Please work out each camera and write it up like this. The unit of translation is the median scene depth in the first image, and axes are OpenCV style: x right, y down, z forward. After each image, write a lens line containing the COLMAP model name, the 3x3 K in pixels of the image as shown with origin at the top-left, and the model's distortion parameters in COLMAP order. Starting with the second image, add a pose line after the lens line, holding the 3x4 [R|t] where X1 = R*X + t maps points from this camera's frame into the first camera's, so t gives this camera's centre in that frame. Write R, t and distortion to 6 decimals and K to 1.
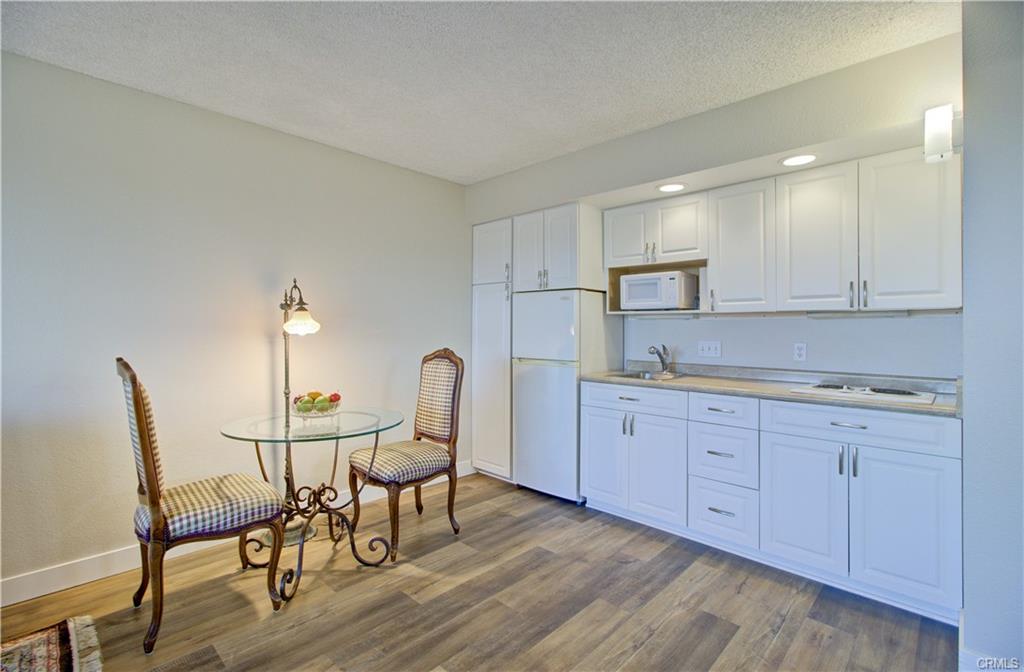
lens RADIAL K [[481.8, 0, 514.6], [0, 481.8, 319.1], [0, 0, 1]] dist [0.001007, 0.000799]
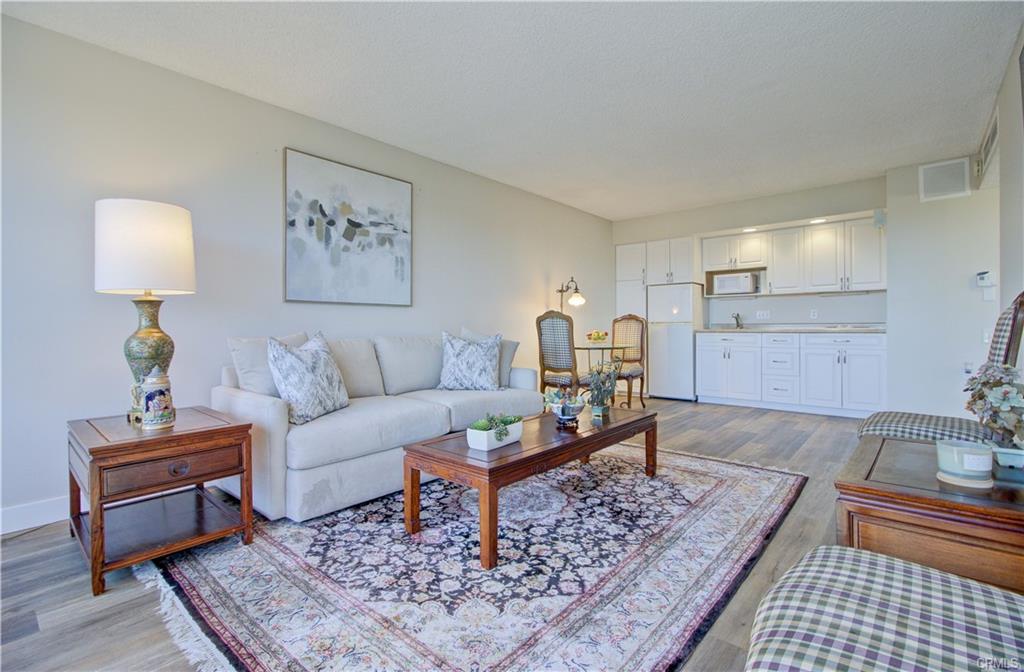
lens RADIAL K [[472.6, 0, 515.6], [0, 472.6, 324.8], [0, 0, 1]] dist [0.002602, 0.001376]
pose [[0.998629, -0.007446, 0.051810, -0.662060], [0.006863, 0.999911, 0.011410, 0.074963], [-0.051890, -0.011039, 0.998592, -0.789676]]
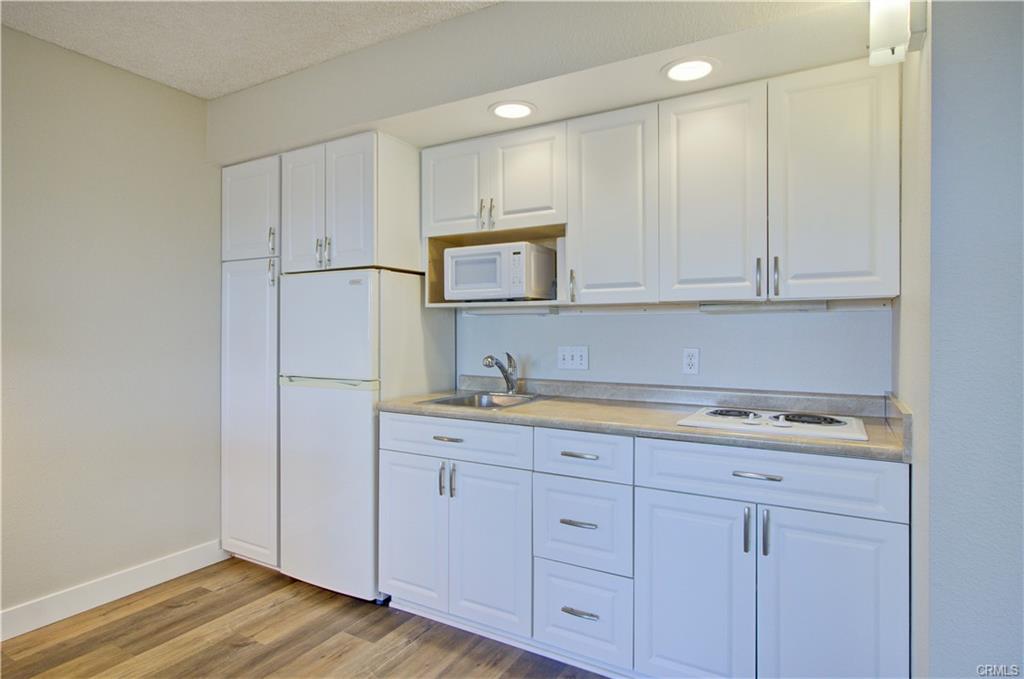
lens RADIAL K [[575.8, 0, 514.0], [0, 575.8, 323.9], [0, 0, 1]] dist [-0.004996, -0.000562]
pose [[0.972376, -0.005342, 0.233358, 0.136933], [0.002455, 0.999917, 0.012660, 0.002977], [-0.233406, -0.011737, 0.972308, 0.229466]]
